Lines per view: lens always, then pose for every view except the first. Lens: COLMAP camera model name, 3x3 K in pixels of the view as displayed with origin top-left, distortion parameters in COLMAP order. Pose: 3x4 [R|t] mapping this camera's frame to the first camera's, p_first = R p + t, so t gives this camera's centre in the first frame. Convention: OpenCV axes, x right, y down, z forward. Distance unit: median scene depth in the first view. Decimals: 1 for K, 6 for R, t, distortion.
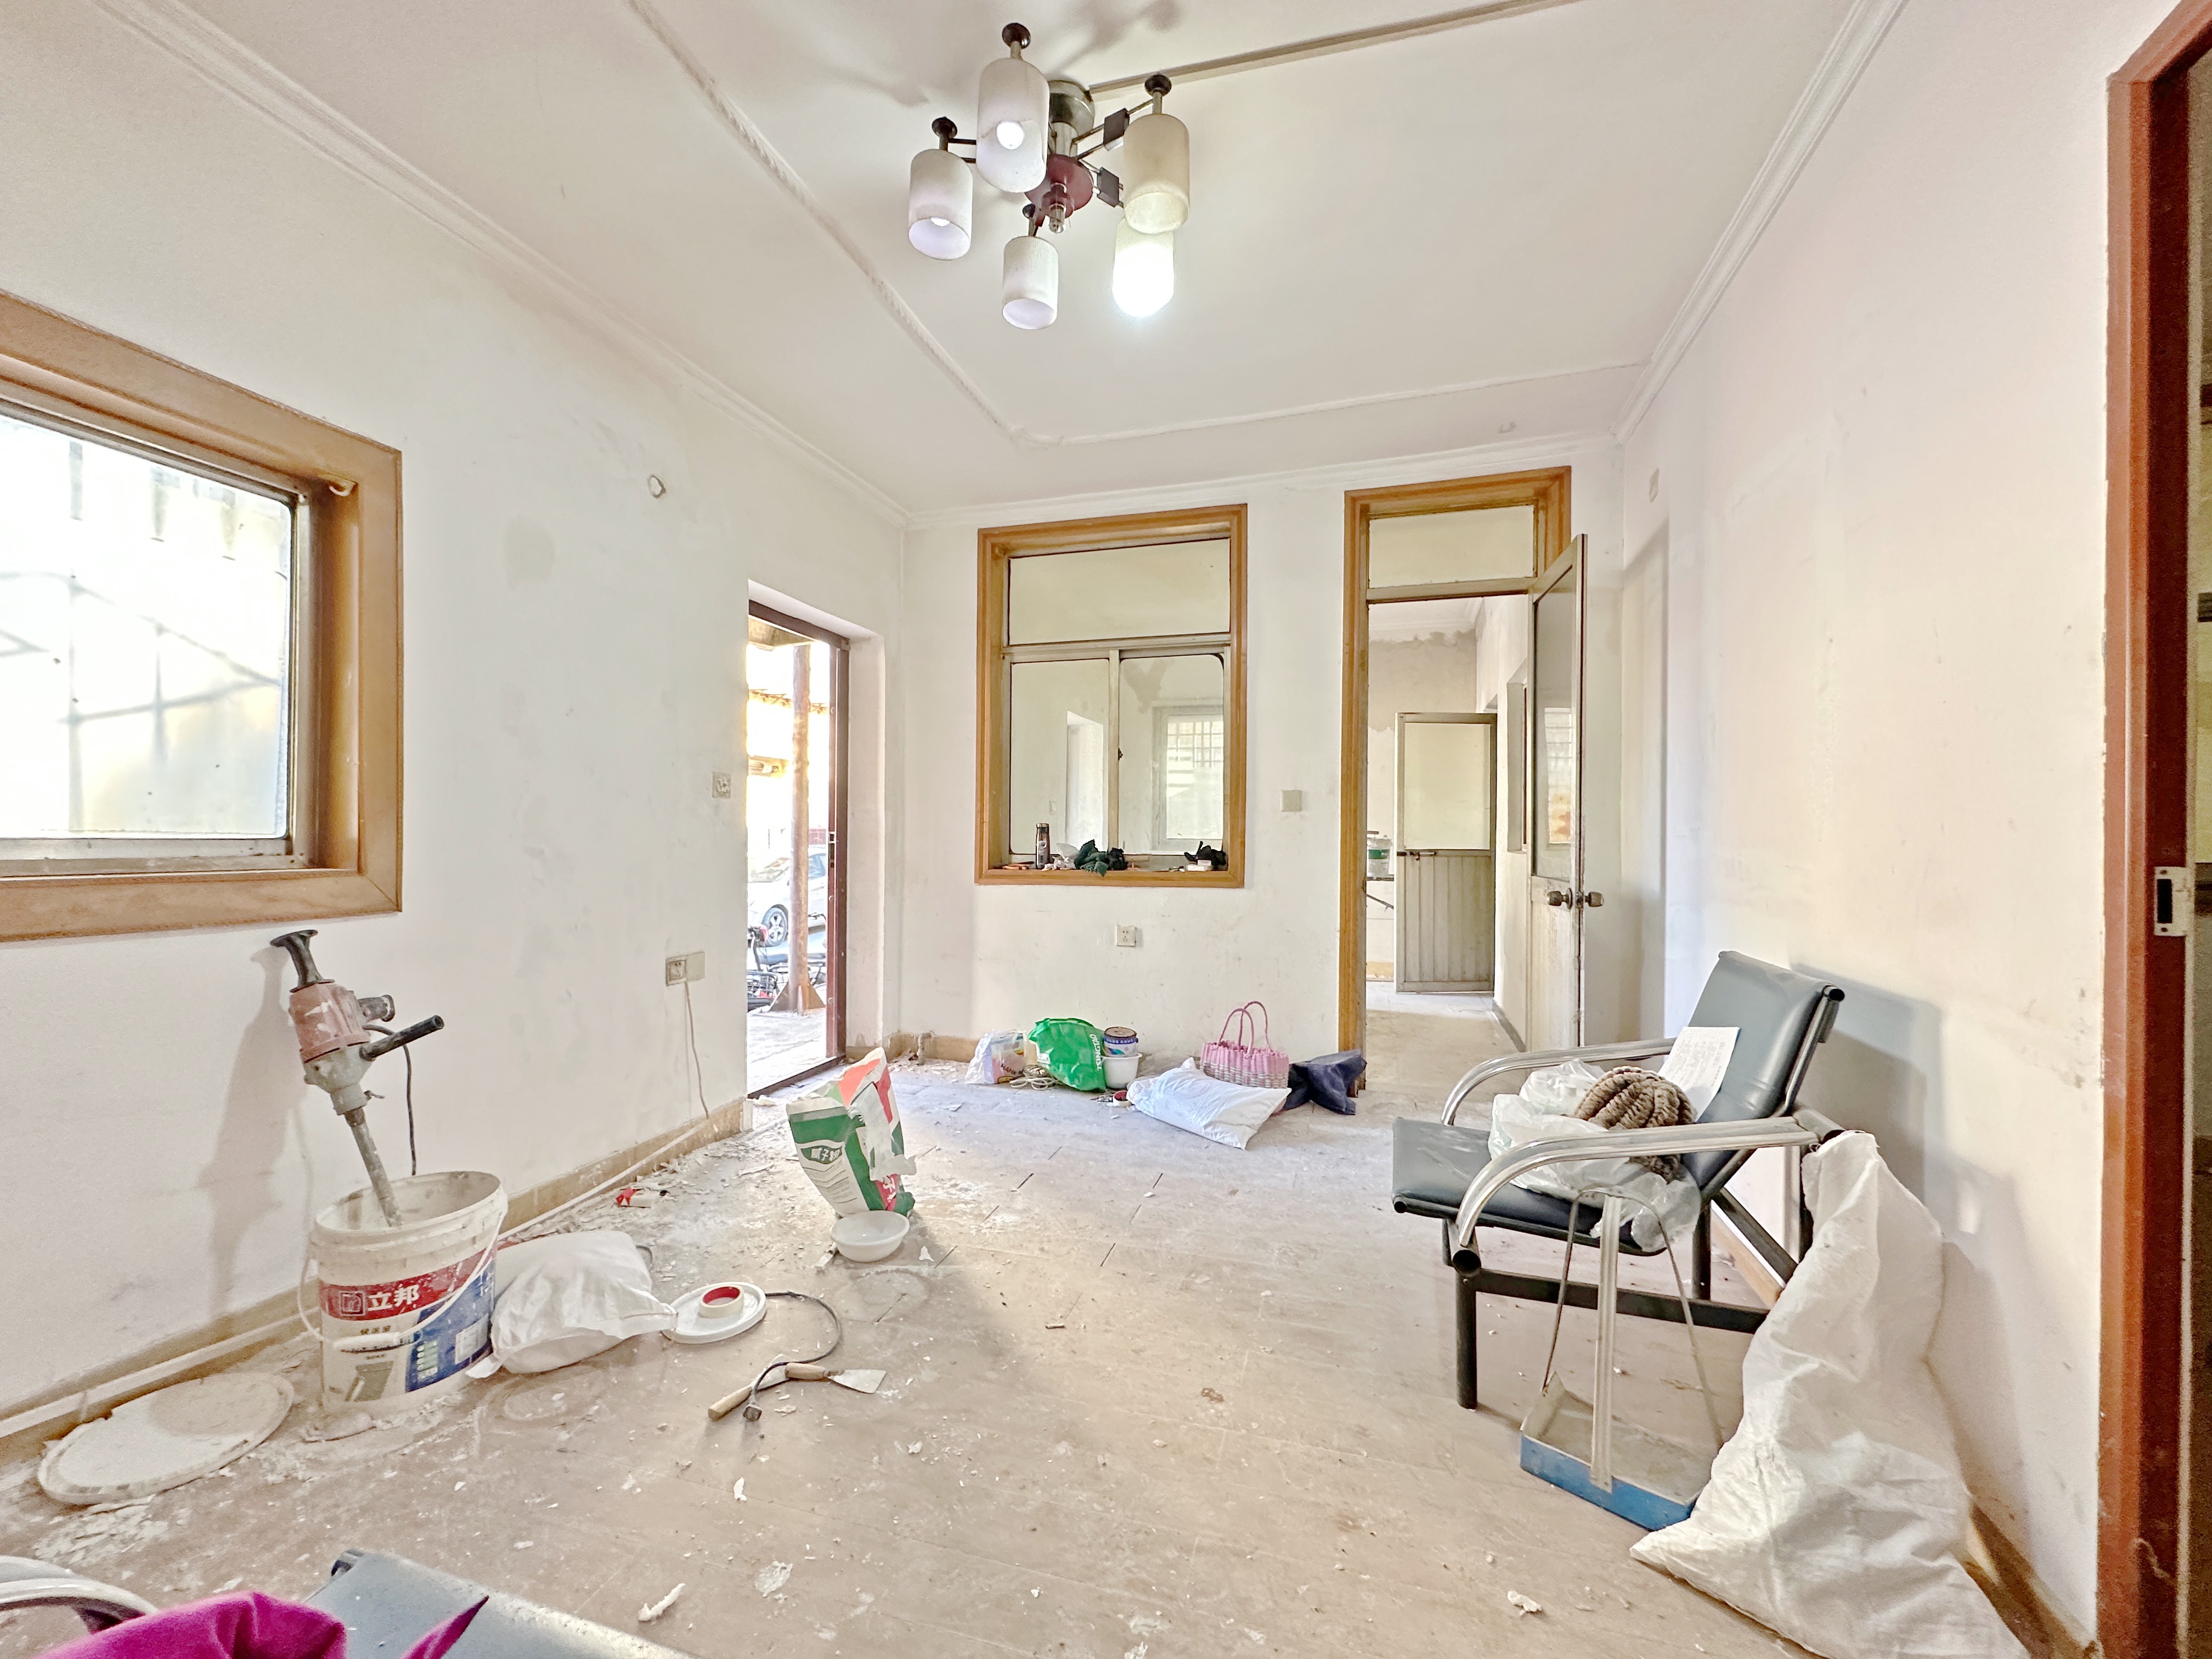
lens RADIAL K [[884.1, 0, 1113.9], [0, 884.1, 831.6], [0, 0, 1]] dist [0.002060, 0.000100]
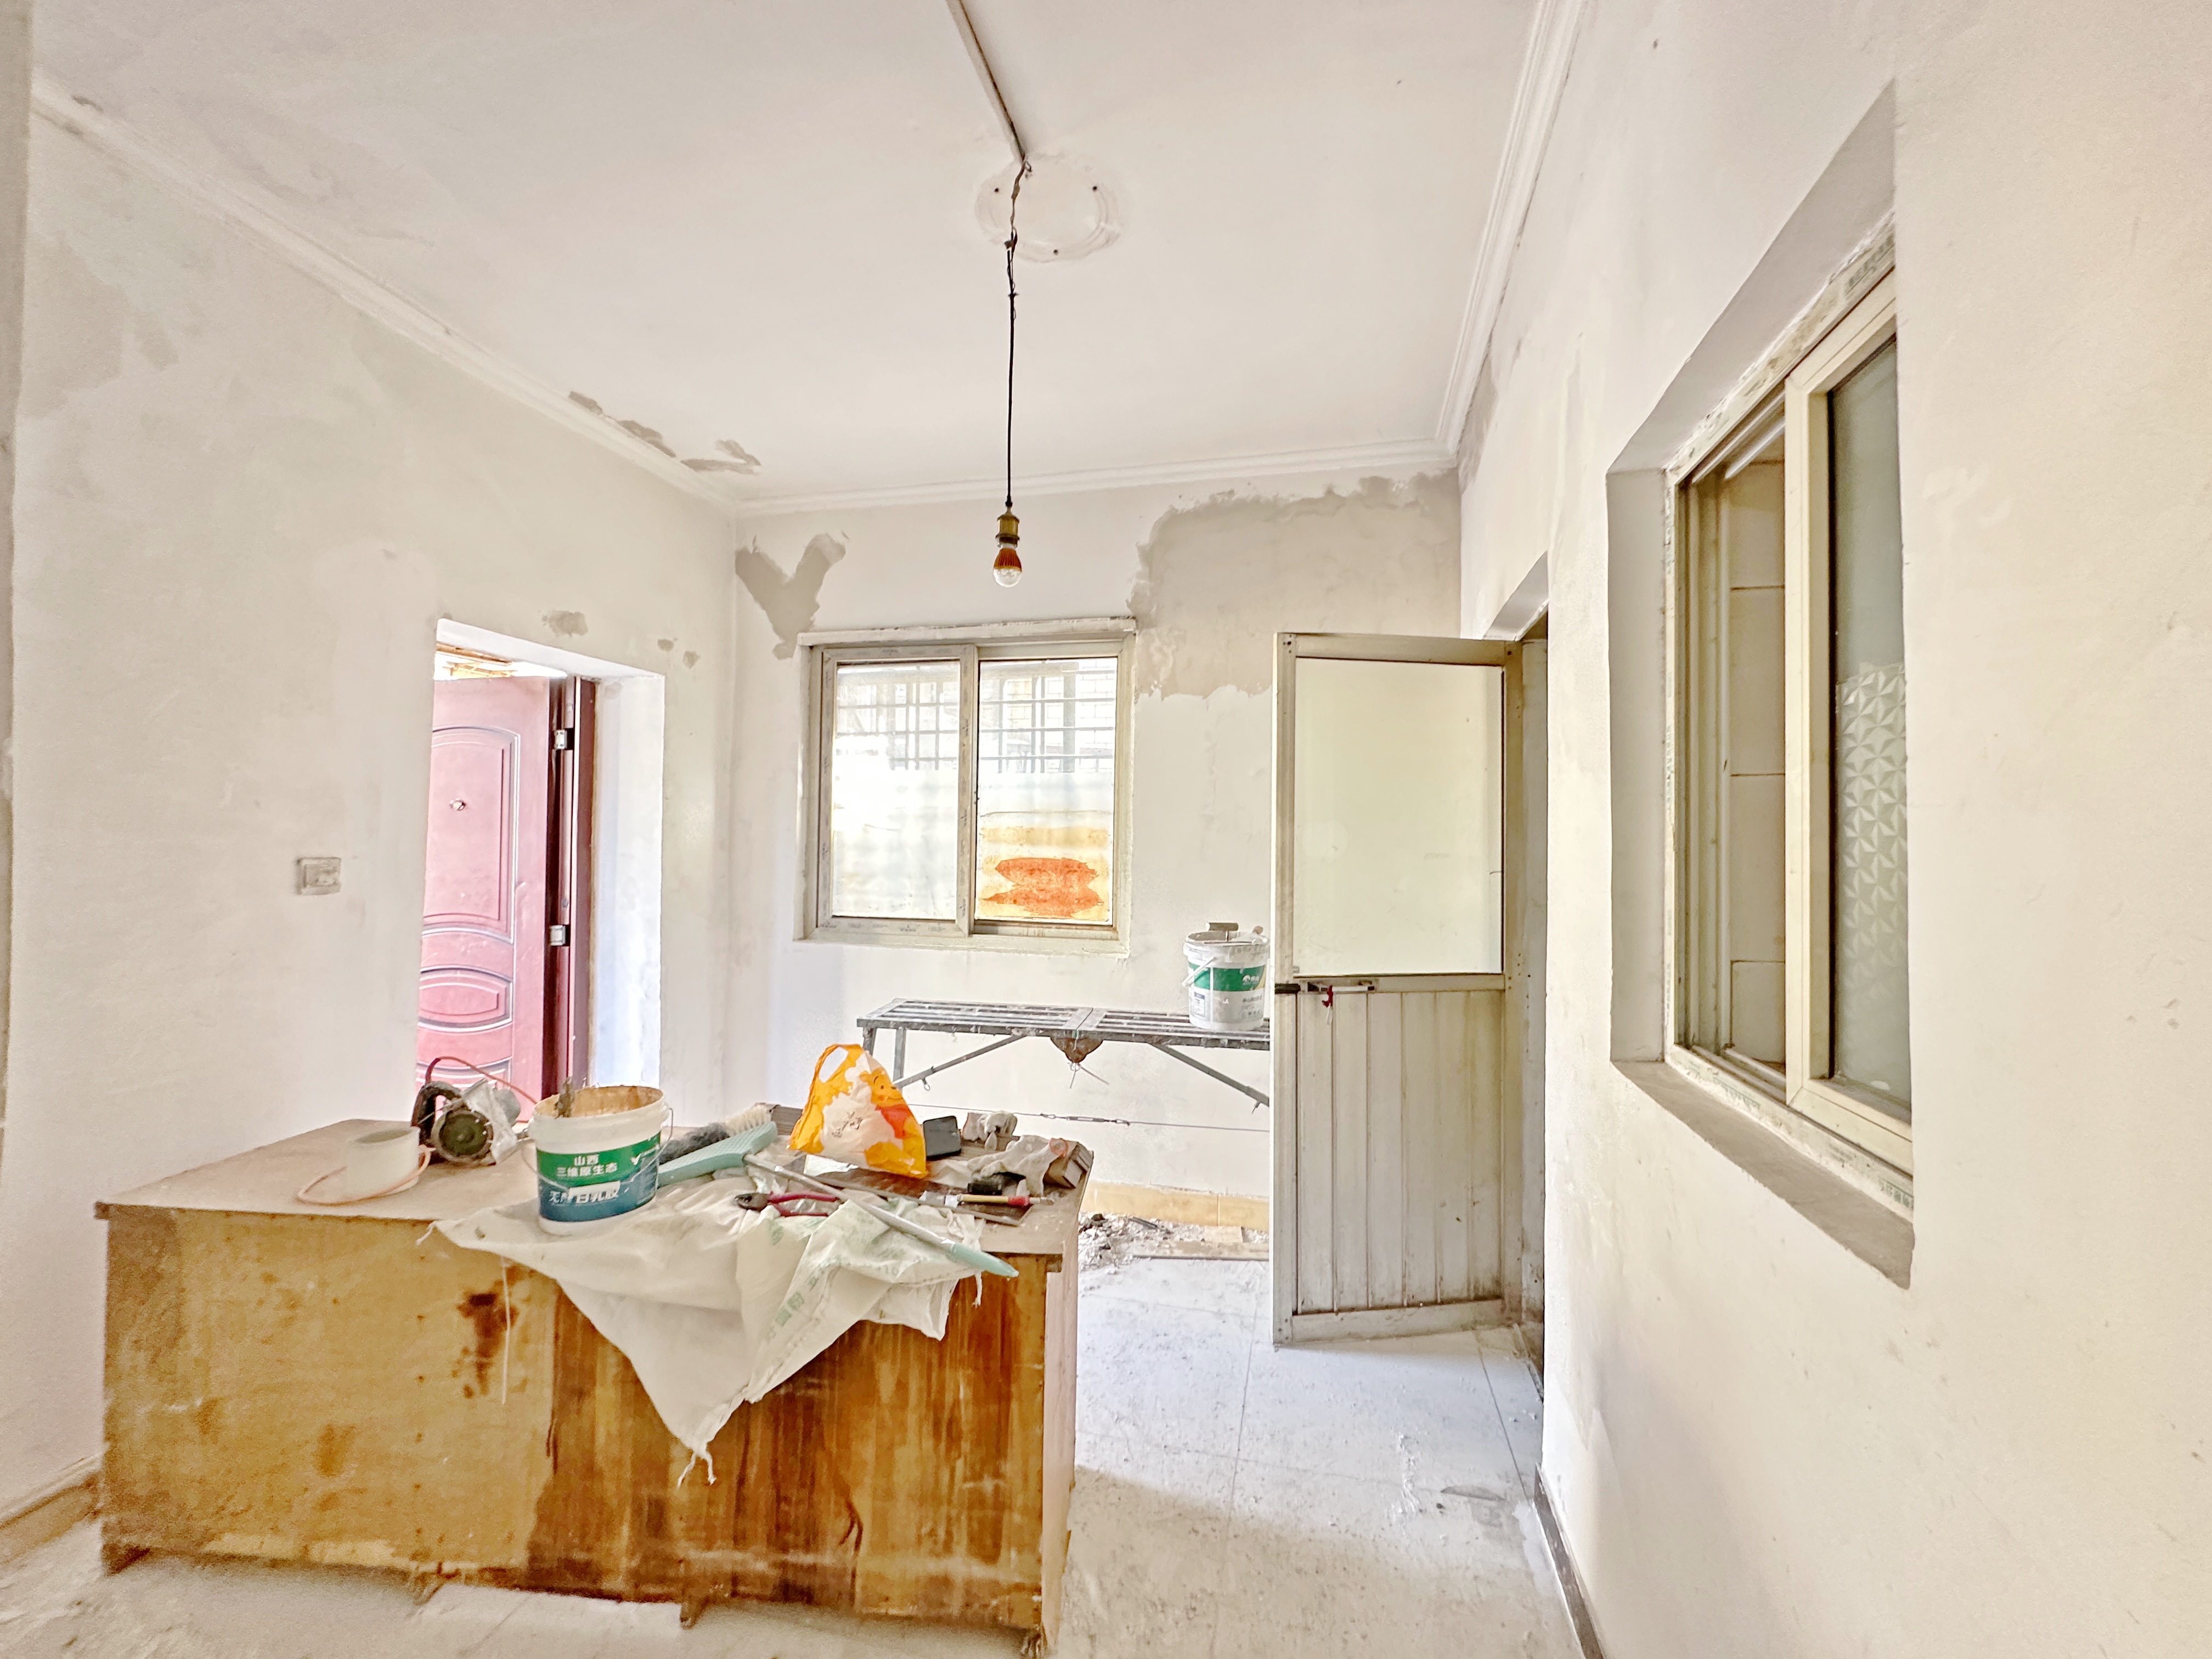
lens RADIAL K [[884.1, 0, 1100.4], [0, 884.1, 831.3], [0, 0, 1]] dist [0.002060, 0.000100]
pose [[0.998548, 0.006812, 0.053443, 0.218764], [-0.005889, 0.999831, -0.017408, -0.037115], [-0.053553, 0.017068, 0.998419, 0.604157]]
